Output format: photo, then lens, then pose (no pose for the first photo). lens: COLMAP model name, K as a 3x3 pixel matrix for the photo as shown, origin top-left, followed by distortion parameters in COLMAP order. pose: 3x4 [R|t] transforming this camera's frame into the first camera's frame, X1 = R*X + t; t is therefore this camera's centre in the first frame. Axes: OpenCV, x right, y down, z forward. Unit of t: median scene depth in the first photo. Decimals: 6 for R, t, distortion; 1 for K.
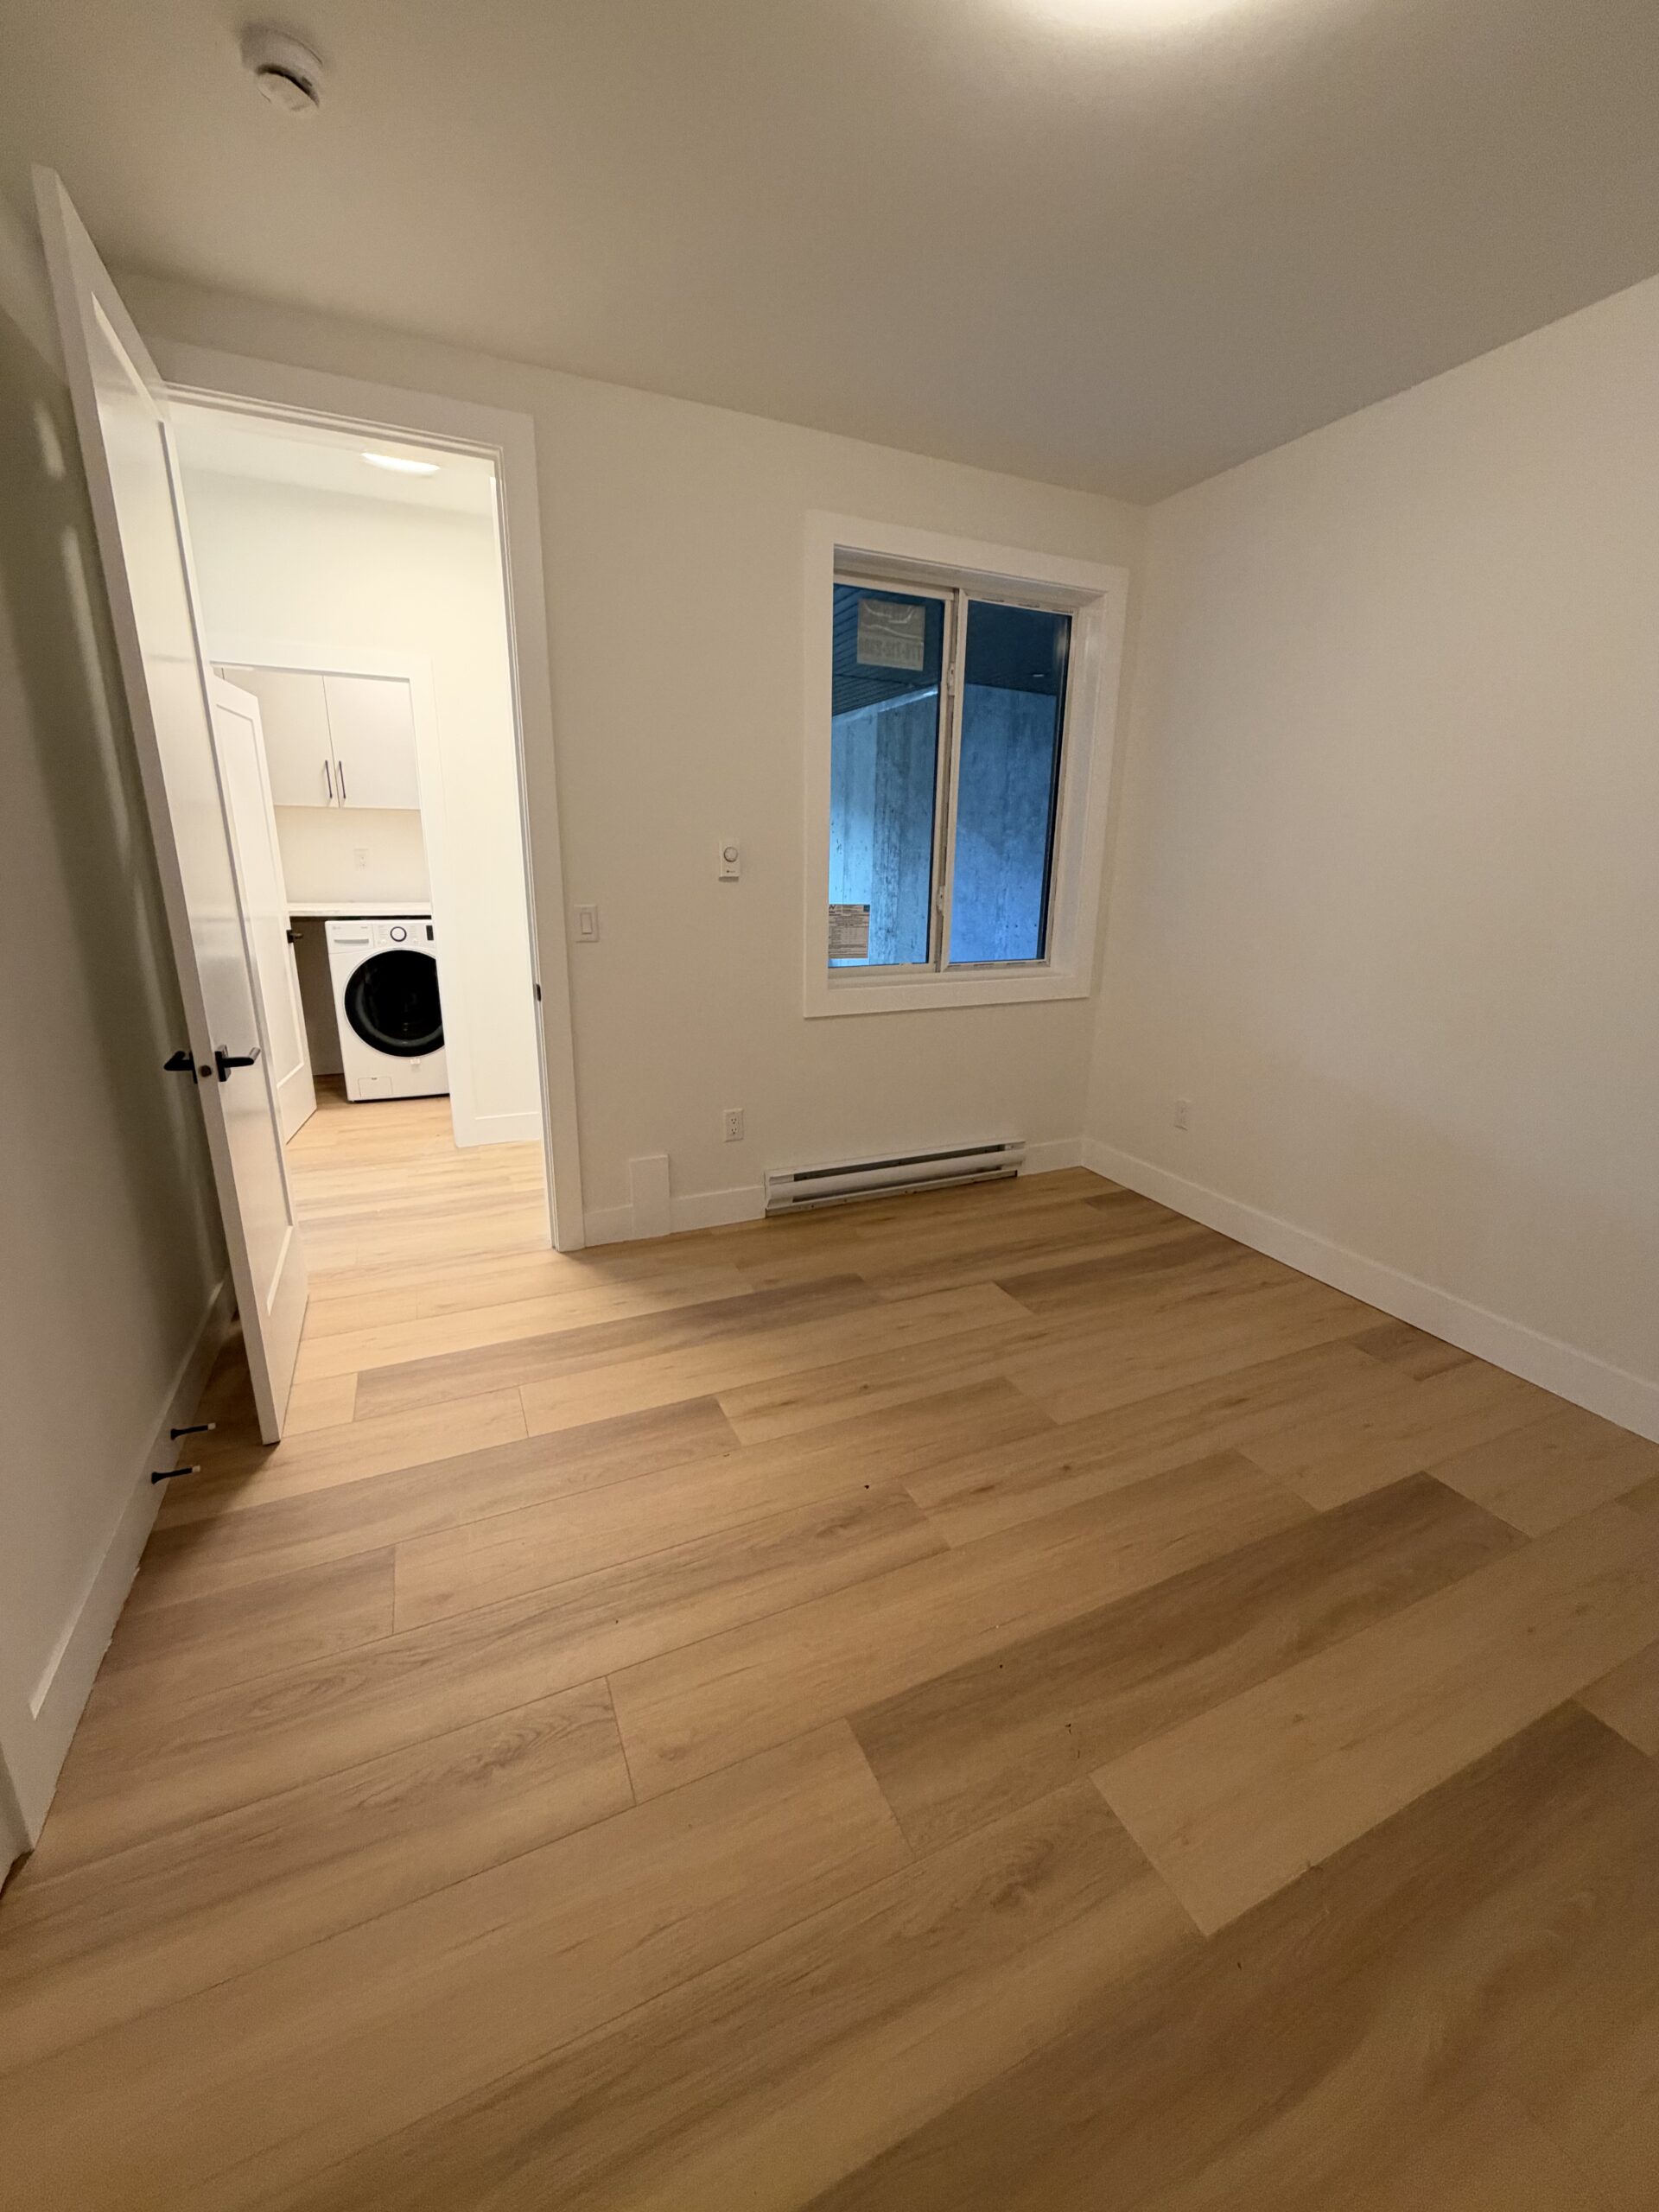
lens RADIAL K [[880.5, 0, 824.9], [0, 880.5, 1094.4], [0, 0, 1]] dist [0.000716, 0.000084]
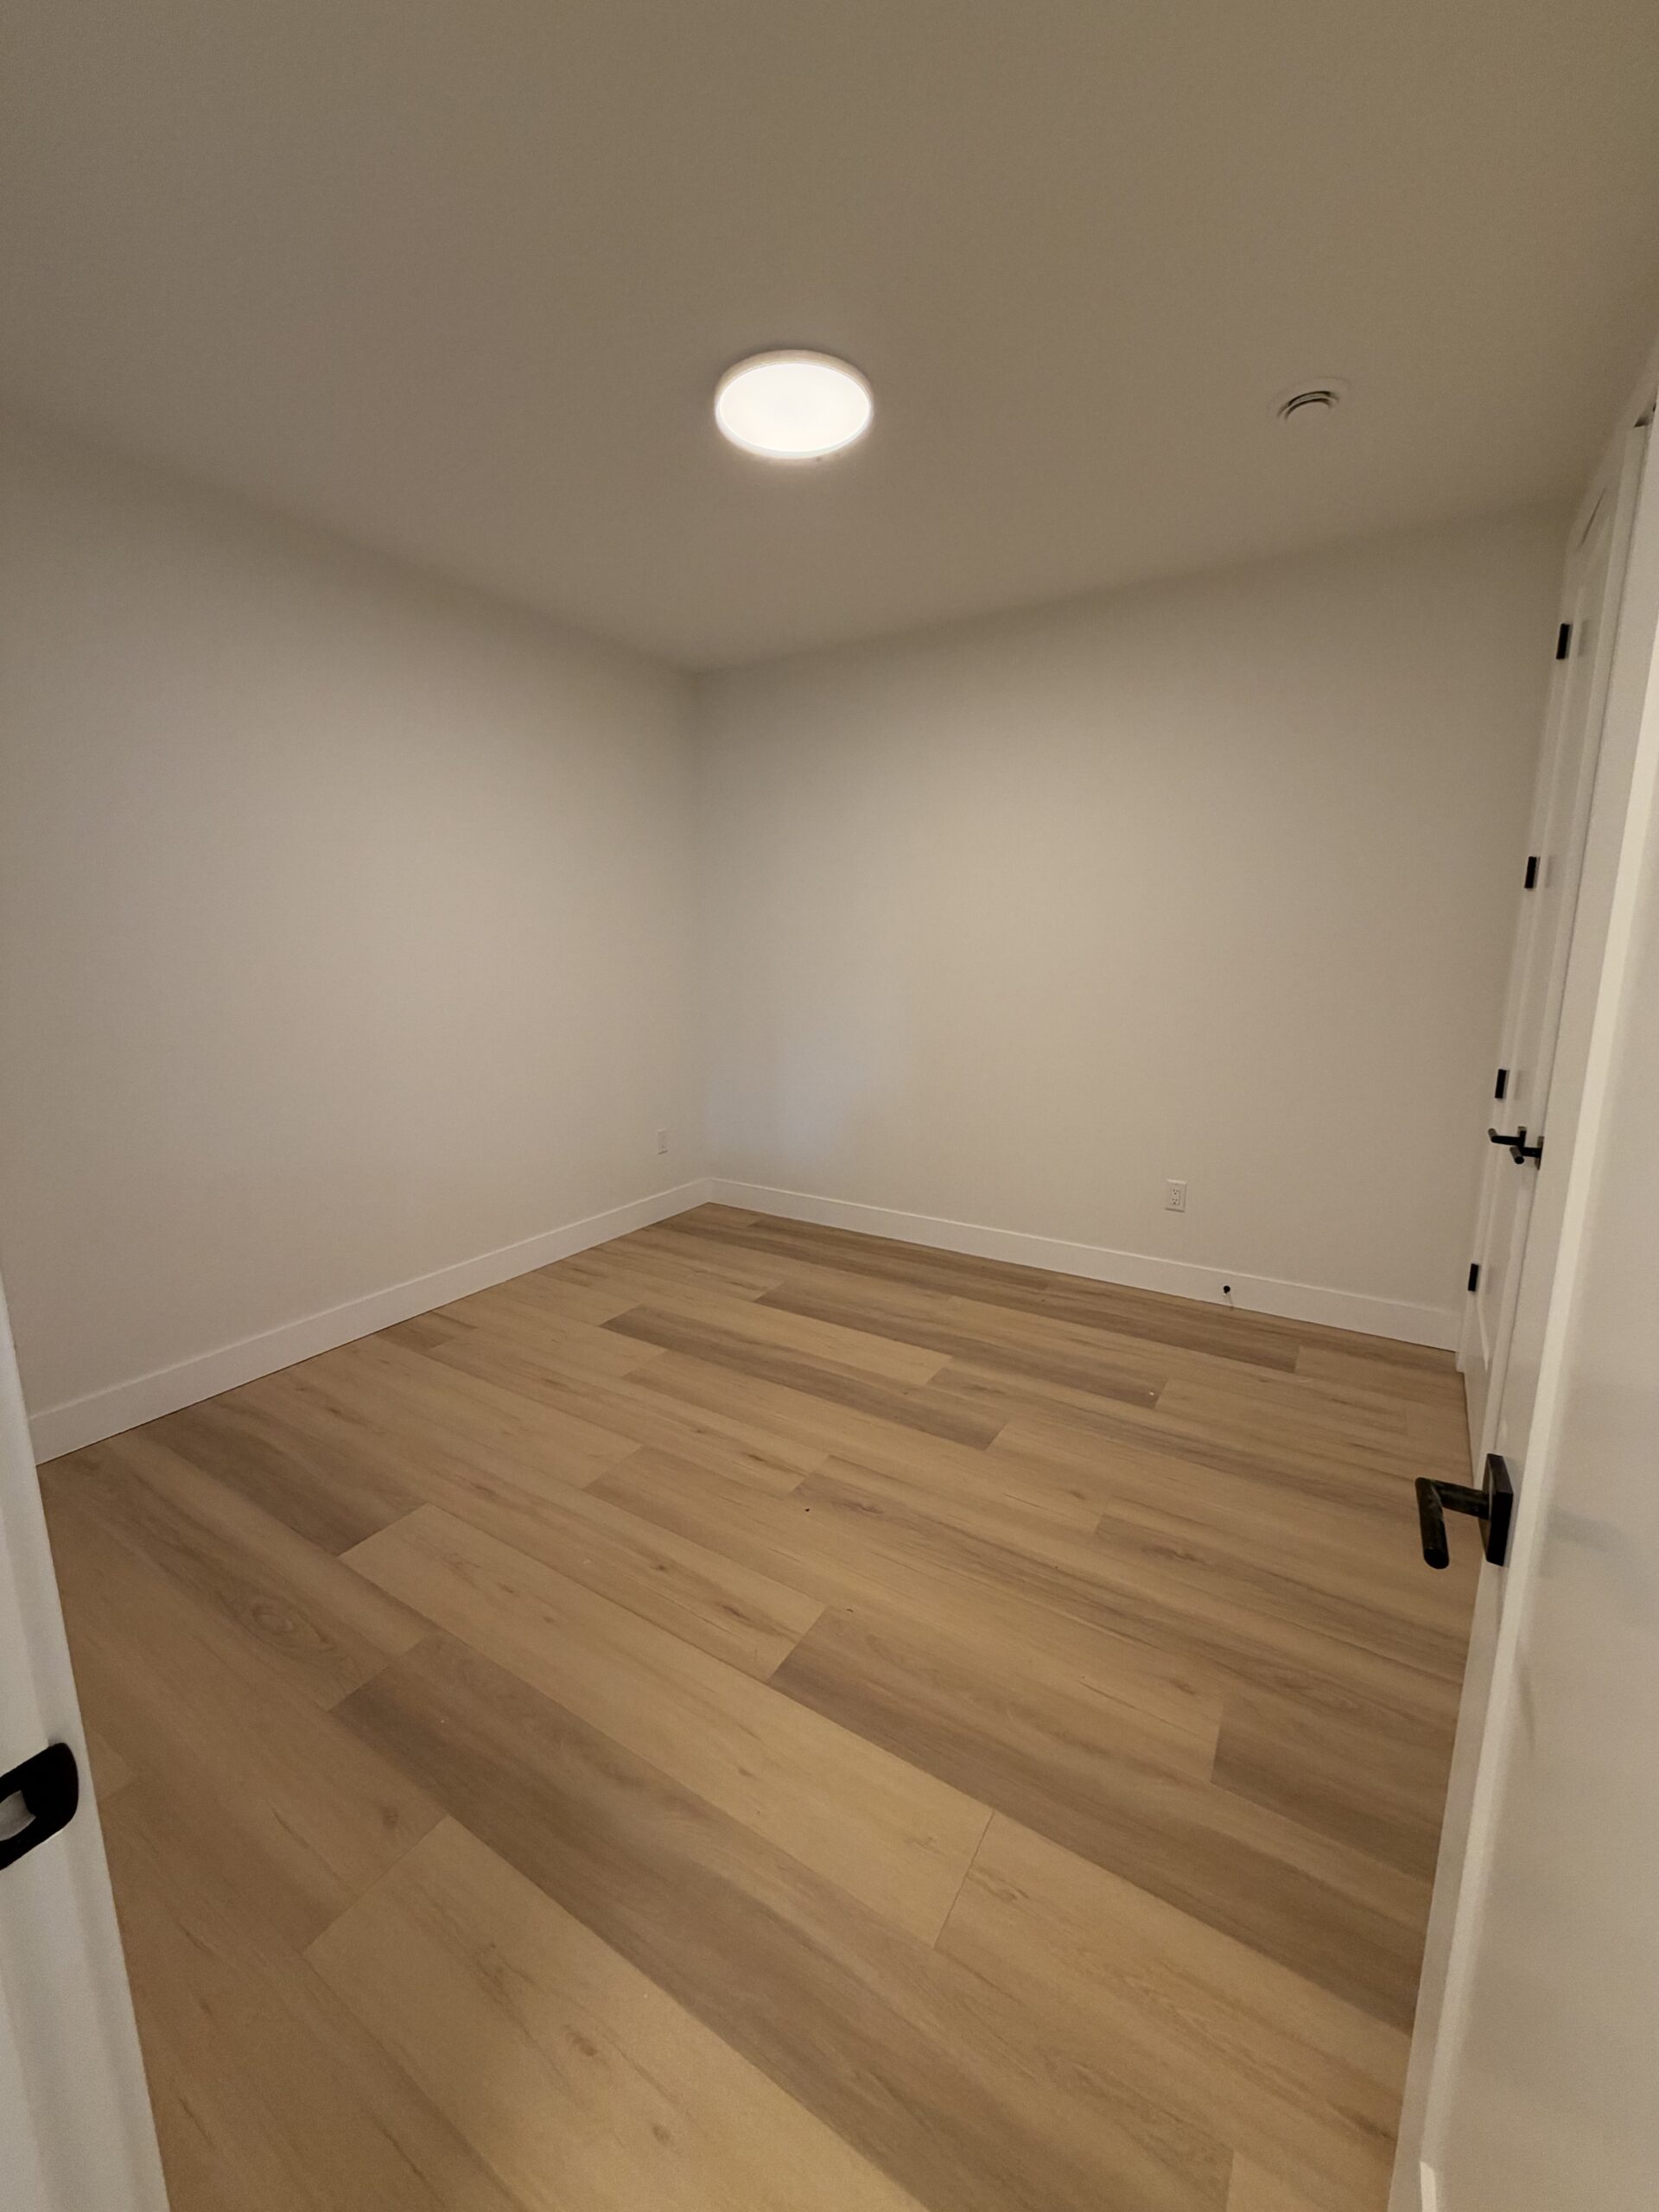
lens RADIAL K [[880.5, 0, 824.9], [0, 880.5, 1094.4], [0, 0, 1]] dist [0.000716, 0.000084]
pose [[-0.559360, -0.164949, 0.812347, -0.582358], [0.209325, 0.920131, 0.330970, -0.296000], [-0.802059, 0.355176, -0.480157, 0.997813]]
